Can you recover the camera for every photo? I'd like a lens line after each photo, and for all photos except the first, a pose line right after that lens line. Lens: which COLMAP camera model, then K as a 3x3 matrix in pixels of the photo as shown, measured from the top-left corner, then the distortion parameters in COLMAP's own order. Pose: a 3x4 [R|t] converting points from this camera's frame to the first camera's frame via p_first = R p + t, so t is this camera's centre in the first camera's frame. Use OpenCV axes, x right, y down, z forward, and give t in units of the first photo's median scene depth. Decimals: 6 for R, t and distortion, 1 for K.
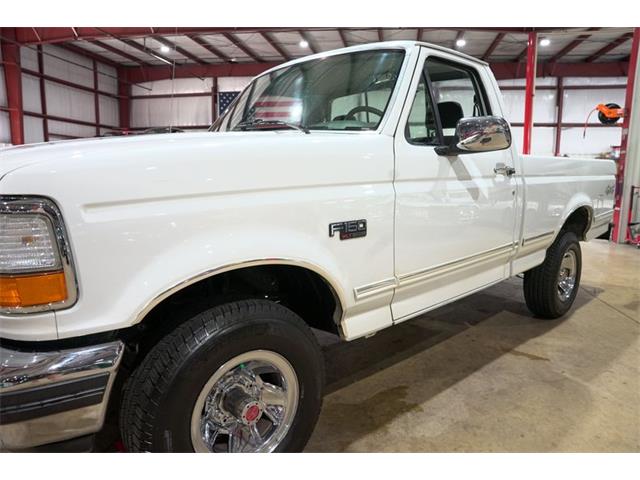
lens RADIAL K [[438.0, 0, 321.7], [0, 438.0, 239.6], [0, 0, 1]] dist [-0.139414, 0.109571]
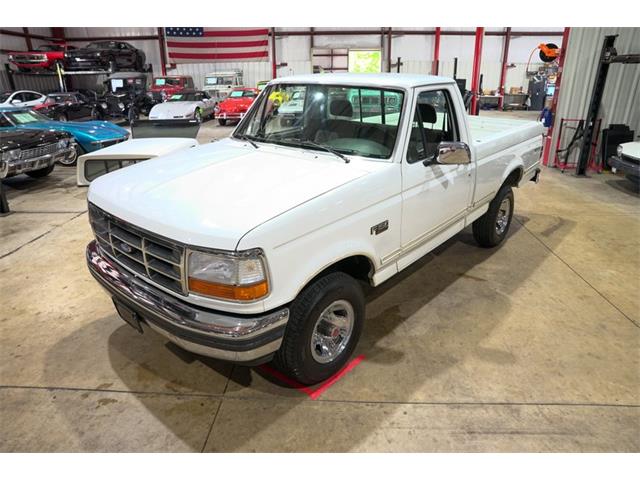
lens RADIAL K [[438.0, 0, 321.7], [0, 438.0, 239.6], [0, 0, 1]] dist [-0.139414, 0.109571]
pose [[0.992643, -0.056739, 0.106961, -0.194235], [0.031591, 0.974171, 0.223590, -0.204130], [-0.116885, -0.218566, 0.968797, -0.364861]]
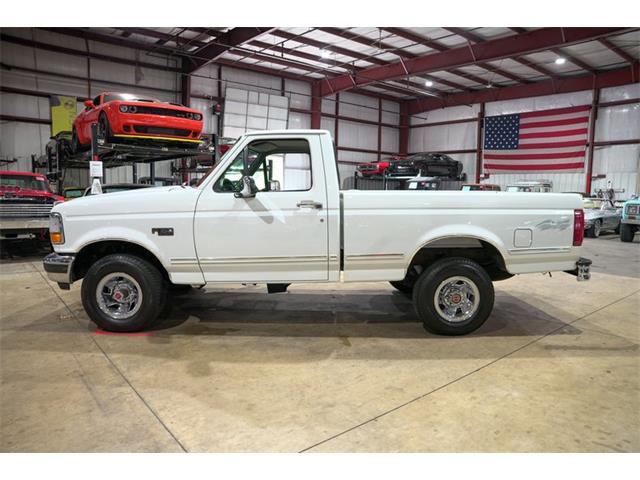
lens RADIAL K [[438.0, 0, 321.7], [0, 438.0, 239.6], [0, 0, 1]] dist [-0.139414, 0.109571]
pose [[0.762191, 0.075678, -0.642914, 1.197507], [-0.104242, 0.994531, -0.006514, -0.029359], [0.638904, 0.071983, 0.765911, -0.120204]]
